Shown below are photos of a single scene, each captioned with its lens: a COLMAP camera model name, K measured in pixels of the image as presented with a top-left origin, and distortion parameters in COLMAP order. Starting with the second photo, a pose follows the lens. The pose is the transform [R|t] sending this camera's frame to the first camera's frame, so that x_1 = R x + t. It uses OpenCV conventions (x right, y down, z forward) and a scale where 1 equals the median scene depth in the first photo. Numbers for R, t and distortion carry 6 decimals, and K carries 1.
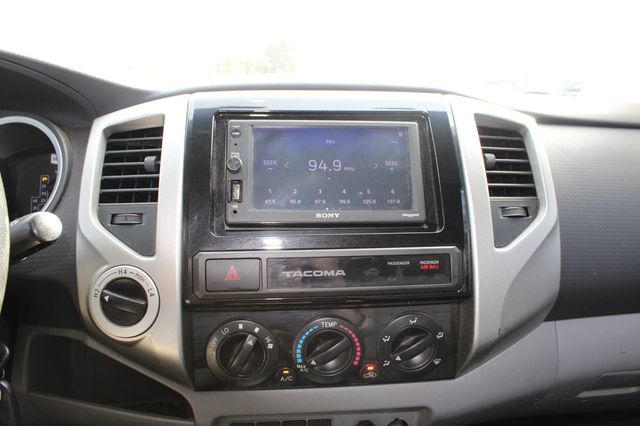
lens RADIAL K [[386.4, 0, 320.0], [0, 386.4, 213.0], [0, 0, 1]] dist [-0.036656, 0.001253]
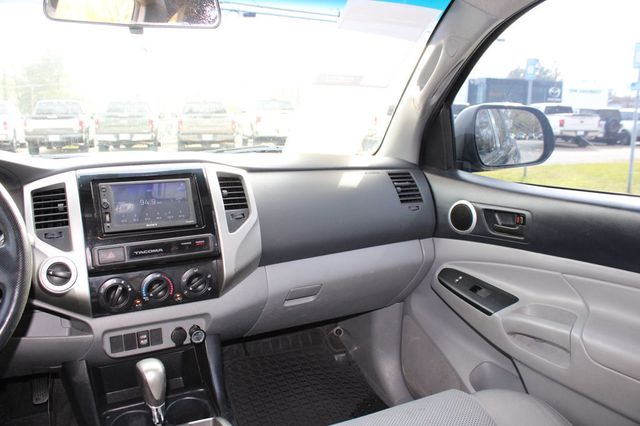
lens RADIAL K [[536.9, 0, 320.0], [0, 536.9, 213.0], [0, 0, 1]] dist [-0.157566, 0.118438]
pose [[0.902133, -0.080441, 0.423892, -0.377222], [0.098063, 0.994982, -0.019882, 0.089851], [-0.420166, 0.059504, 0.905494, -2.064449]]
